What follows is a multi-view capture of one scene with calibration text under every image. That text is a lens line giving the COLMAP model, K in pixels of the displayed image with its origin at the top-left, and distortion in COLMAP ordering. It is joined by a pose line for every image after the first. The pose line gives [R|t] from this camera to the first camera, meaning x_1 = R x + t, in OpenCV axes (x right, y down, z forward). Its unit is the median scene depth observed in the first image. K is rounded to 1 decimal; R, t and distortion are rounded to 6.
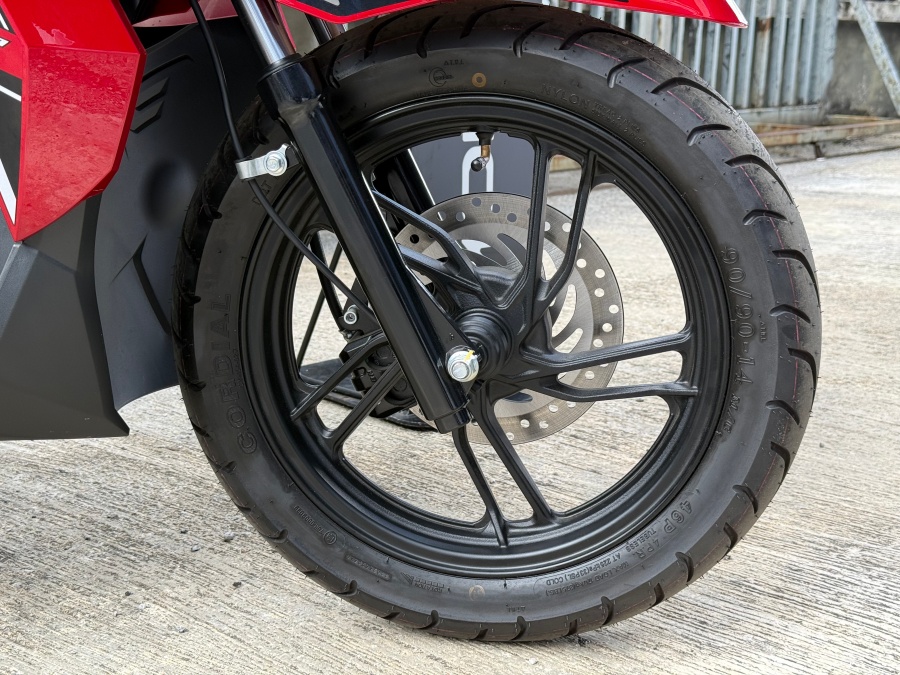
lens RADIAL K [[1241.9, 0, 450.0], [0, 1241.9, 337.5], [0, 0, 1]] dist [0.040031, 0.007586]
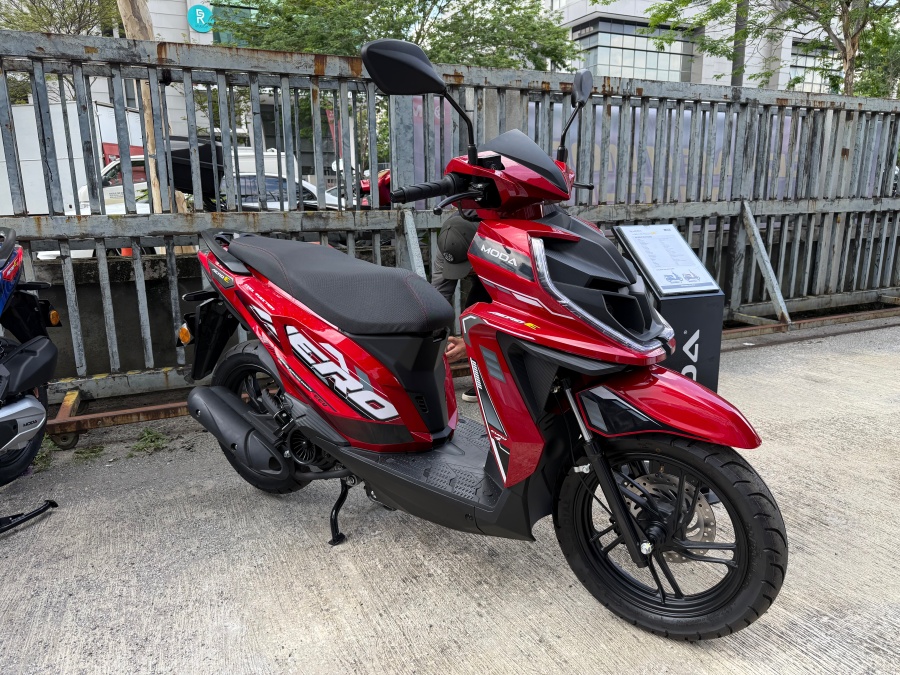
lens RADIAL K [[641.8, 0, 450.0], [0, 641.8, 337.5], [0, 0, 1]] dist [-0.024943, 0.000247]
pose [[0.910481, 0.055709, -0.409781, 0.161260], [-0.050664, 0.998447, 0.023169, -0.435218], [0.410435, -0.000334, 0.911890, -0.494141]]
